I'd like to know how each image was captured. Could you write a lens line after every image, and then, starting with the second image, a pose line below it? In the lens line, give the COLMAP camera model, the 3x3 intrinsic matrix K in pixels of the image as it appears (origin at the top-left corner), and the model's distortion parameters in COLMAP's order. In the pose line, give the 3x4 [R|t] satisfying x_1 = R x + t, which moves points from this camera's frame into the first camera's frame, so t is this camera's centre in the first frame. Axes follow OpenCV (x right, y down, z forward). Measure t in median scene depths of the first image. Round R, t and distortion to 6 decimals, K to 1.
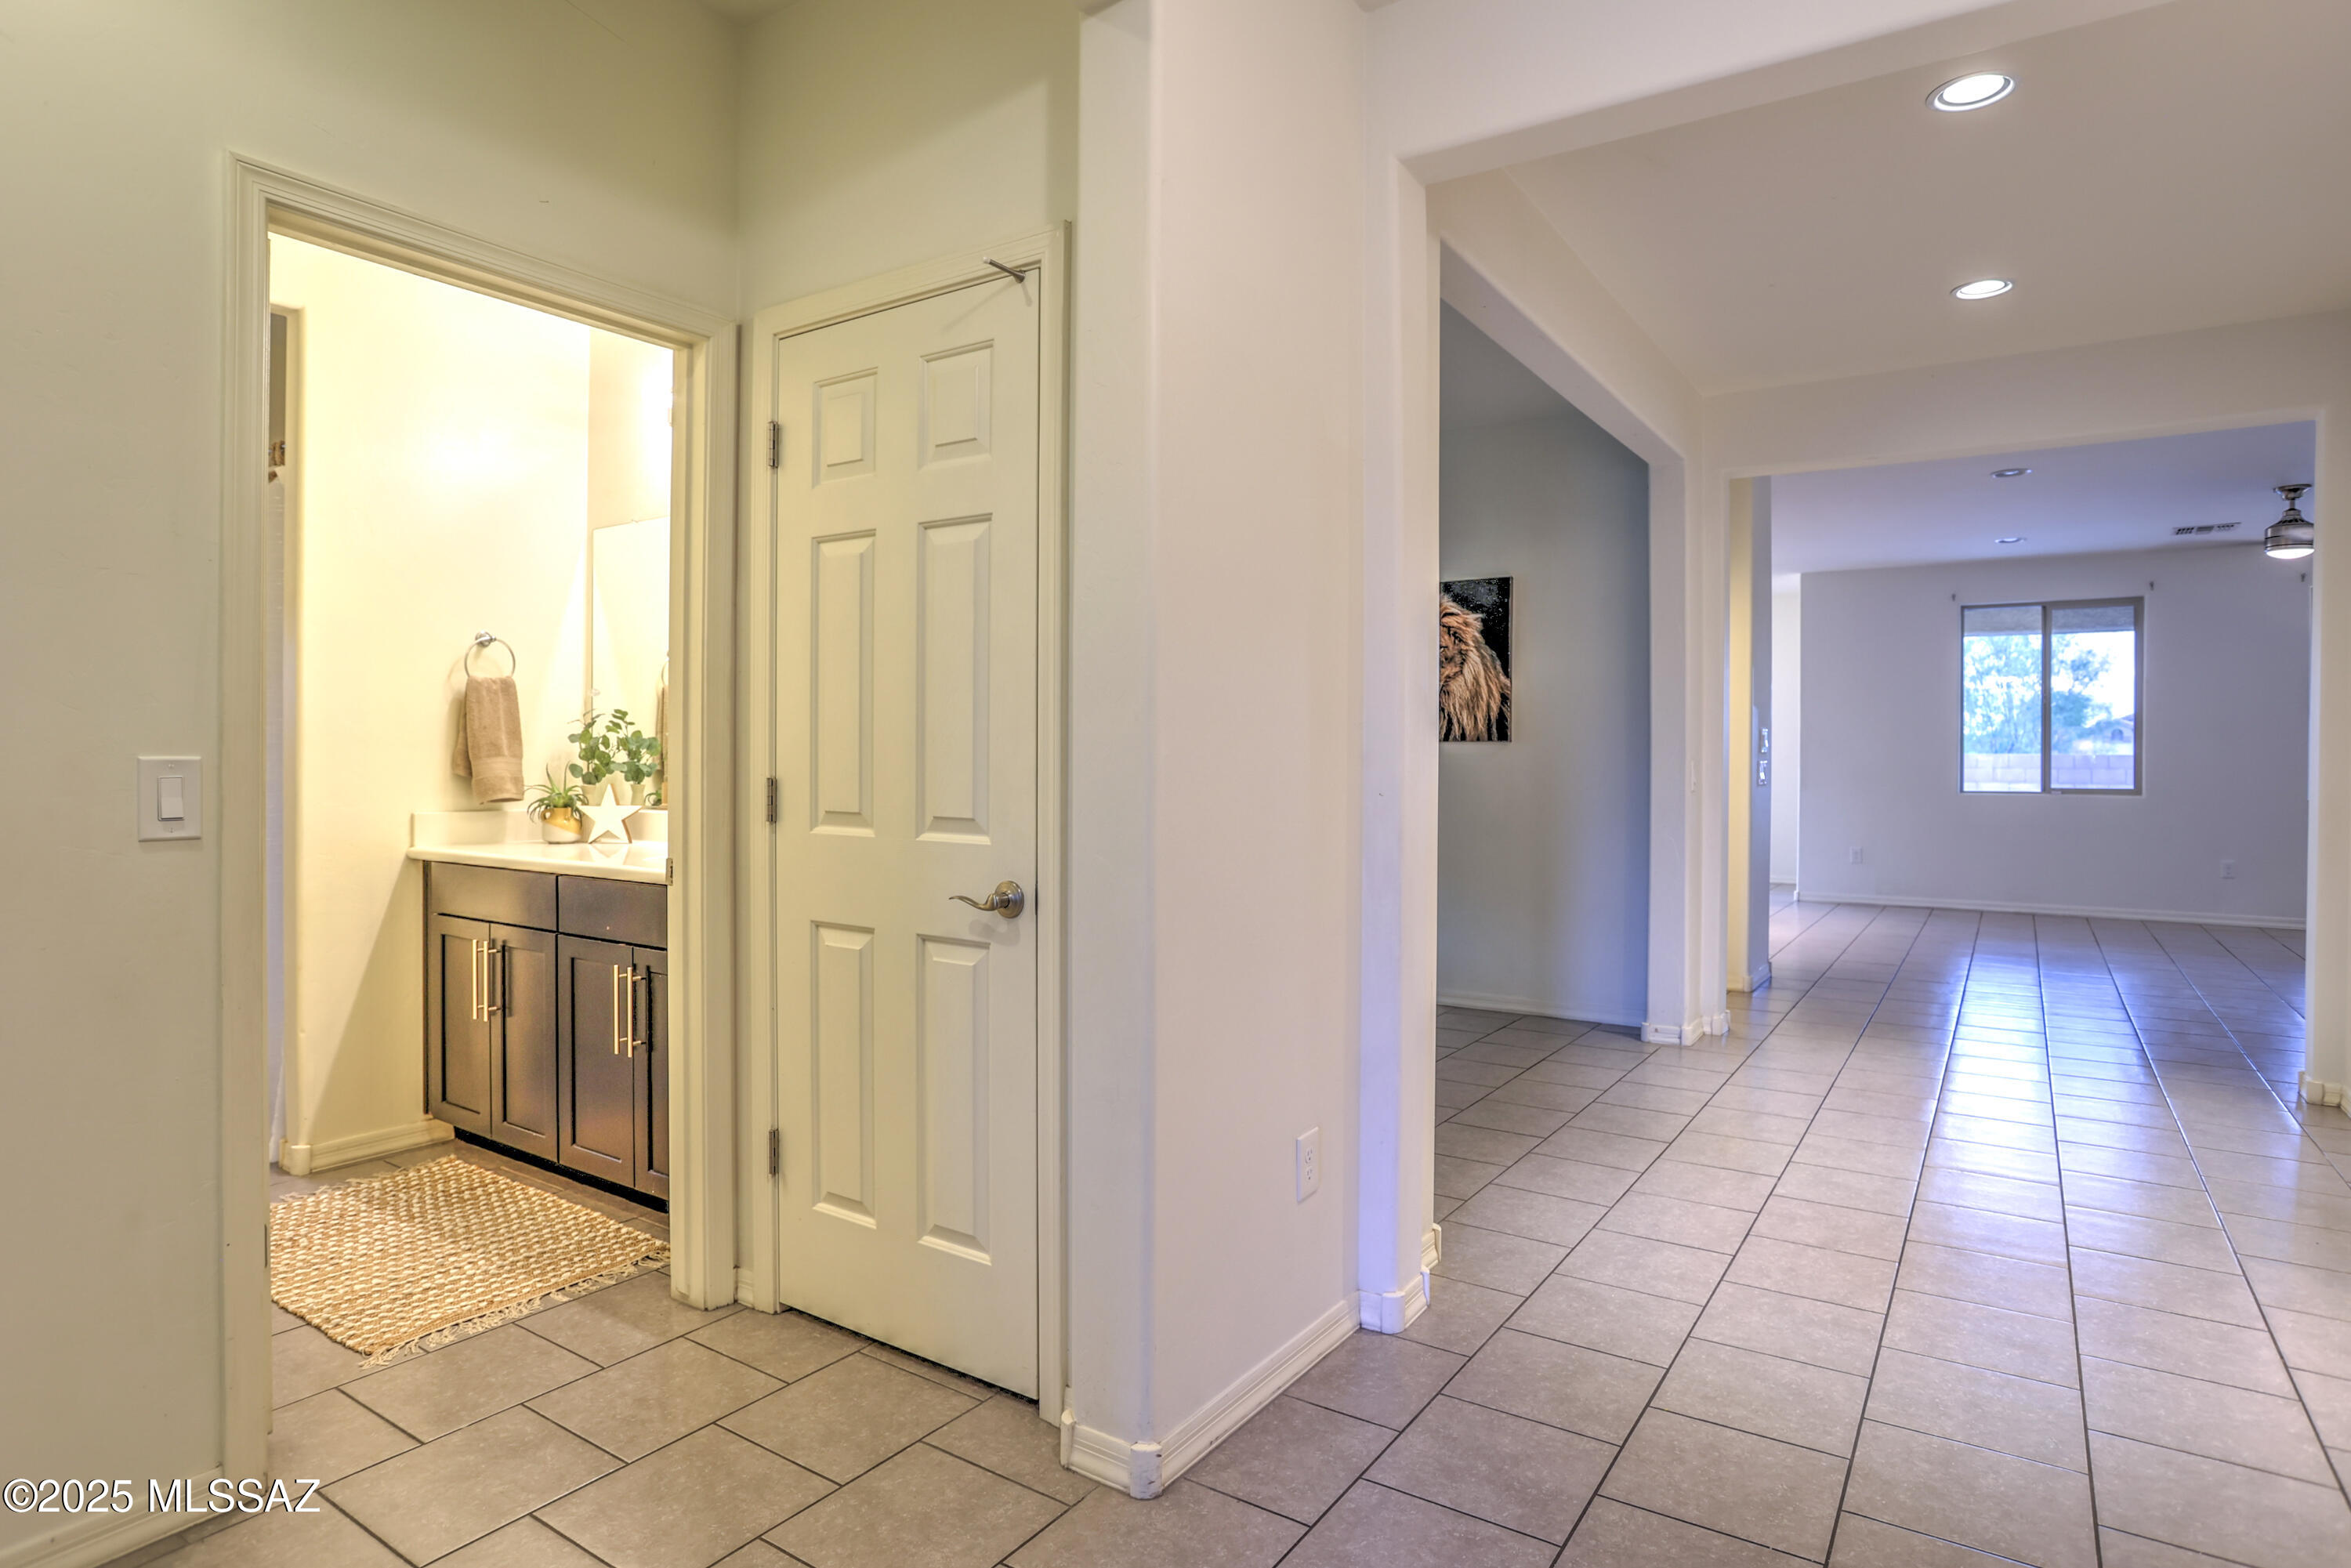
lens RADIAL K [[1330.5, 0, 1167.3], [0, 1330.5, 766.9], [0, 0, 1]] dist [-0.043436, 0.033481]
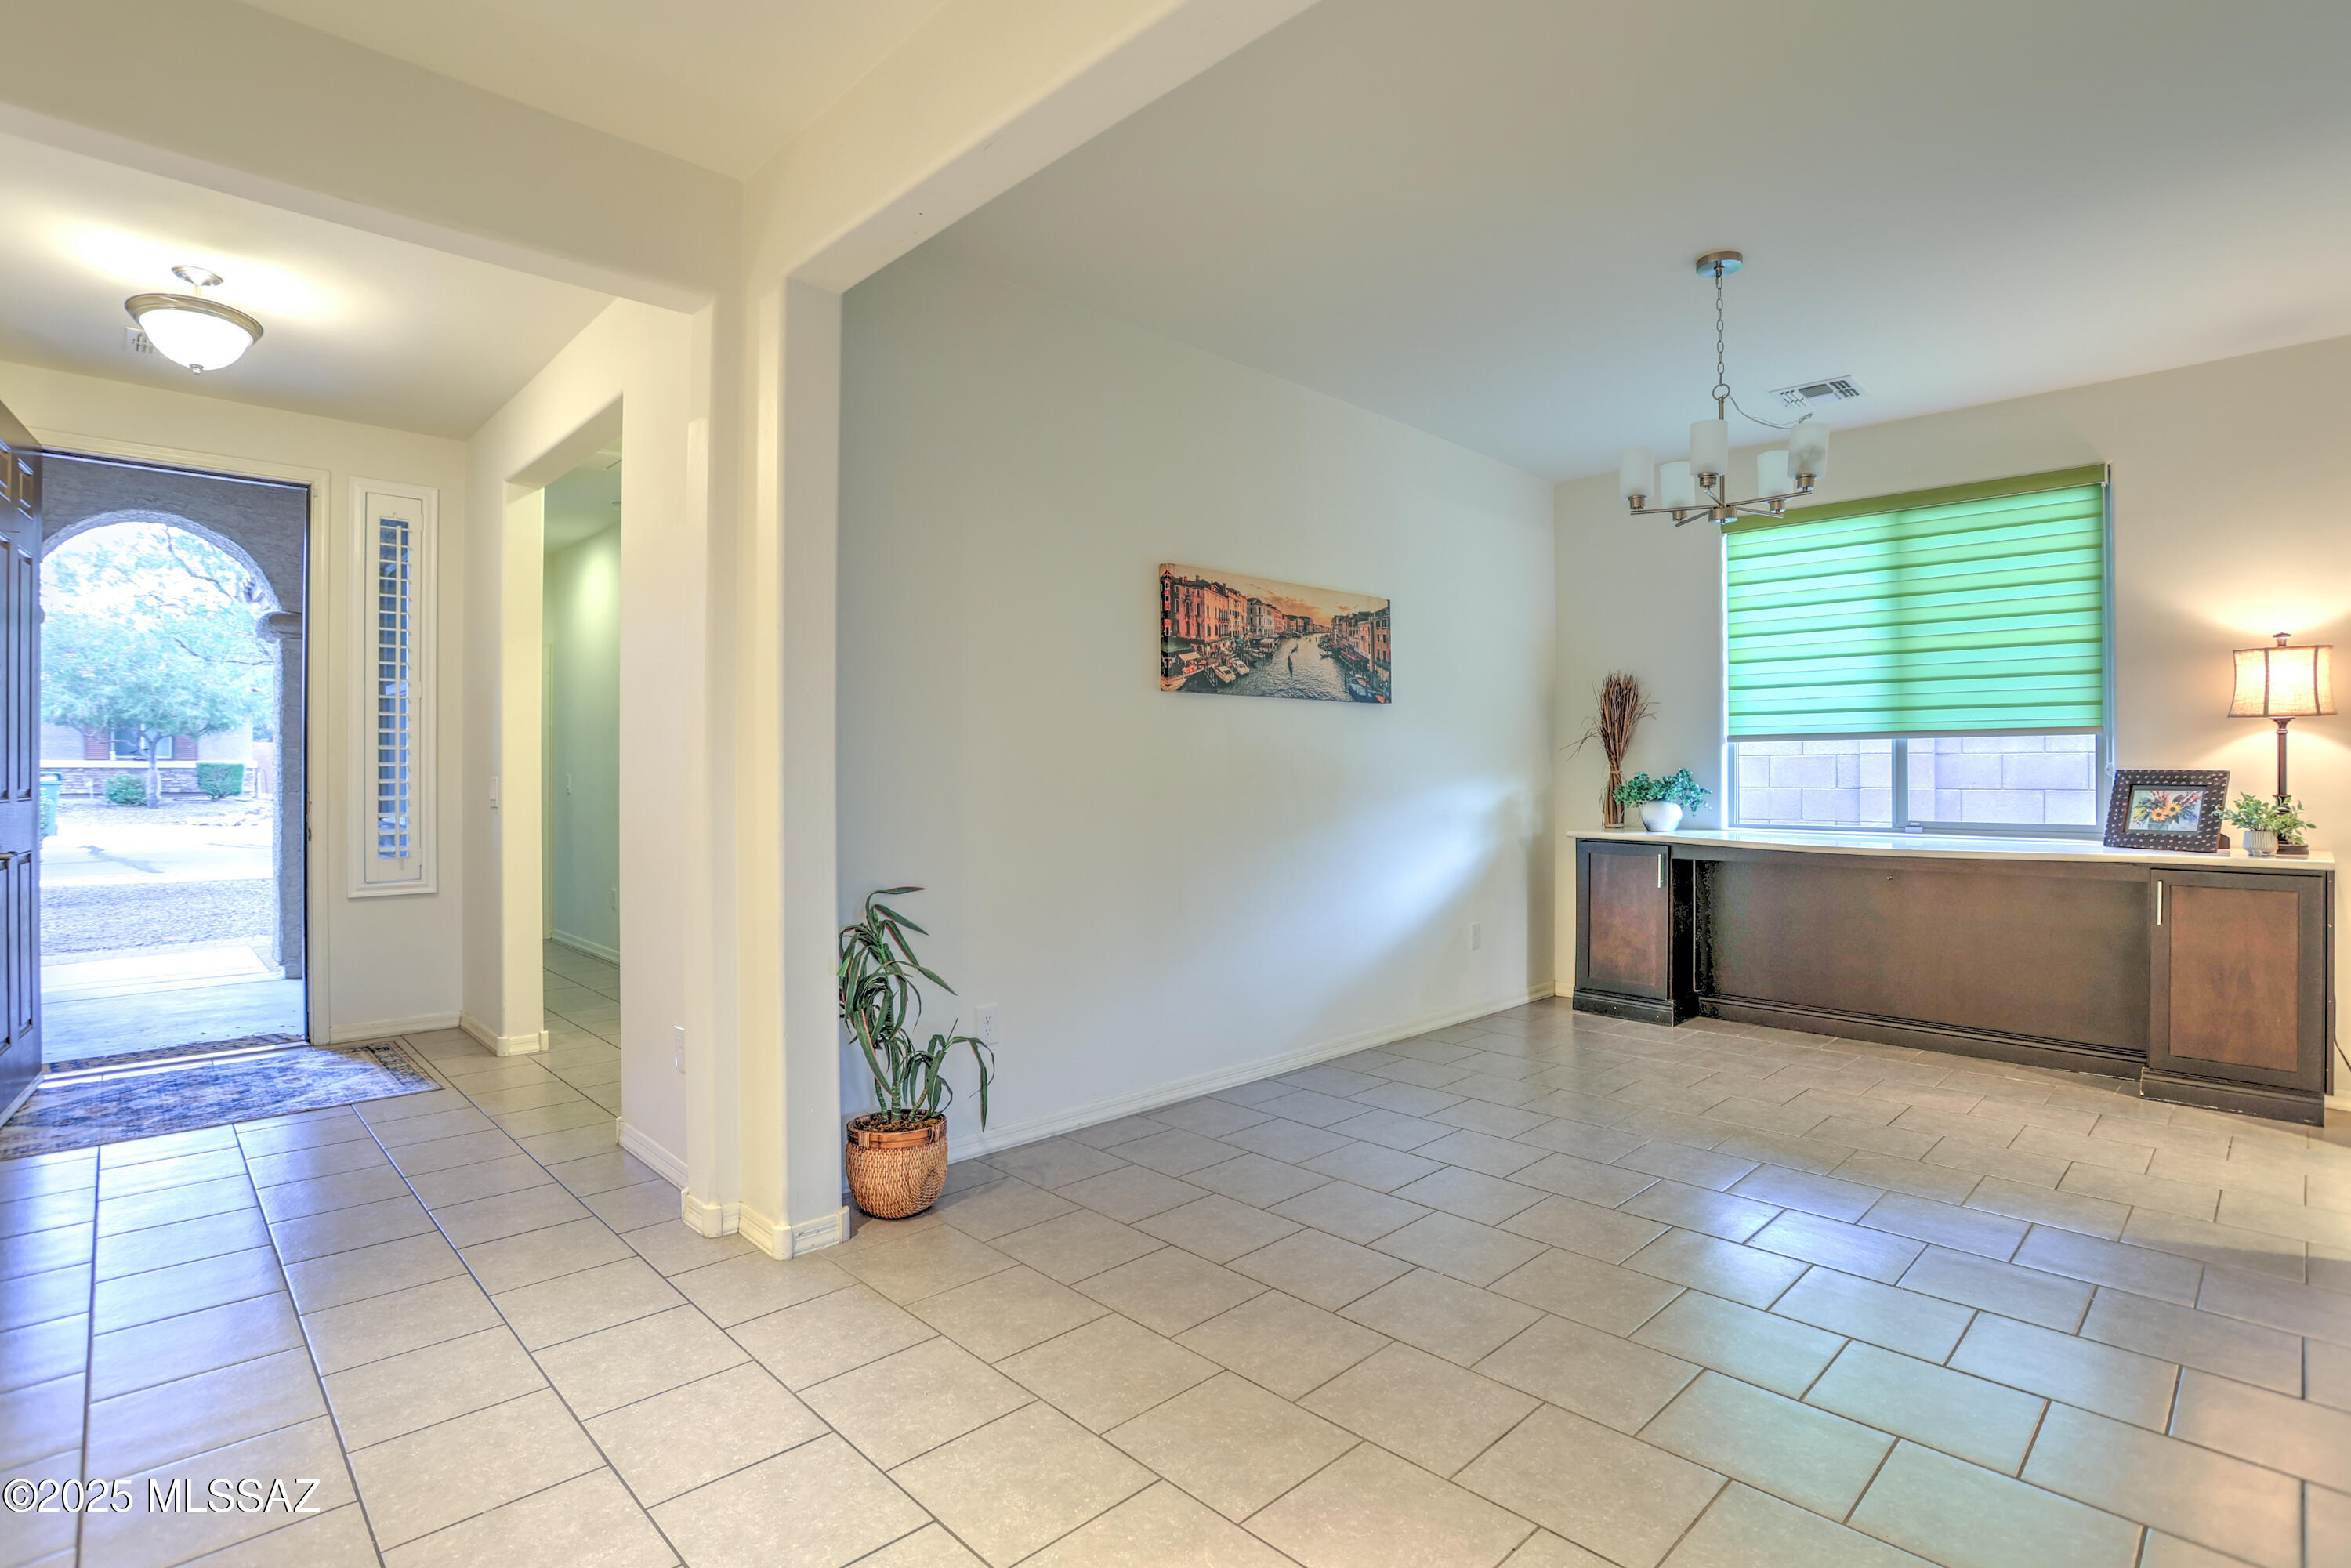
lens RADIAL K [[1141.7, 0, 1167.1], [0, 1141.7, 773.3], [0, 0, 1]] dist [-0.065192, 0.023460]
pose [[-0.230577, -0.003683, -0.973047, 0.924018], [-0.014561, 0.999894, -0.000334, -0.010491], [0.972945, 0.014091, -0.230606, 1.392174]]
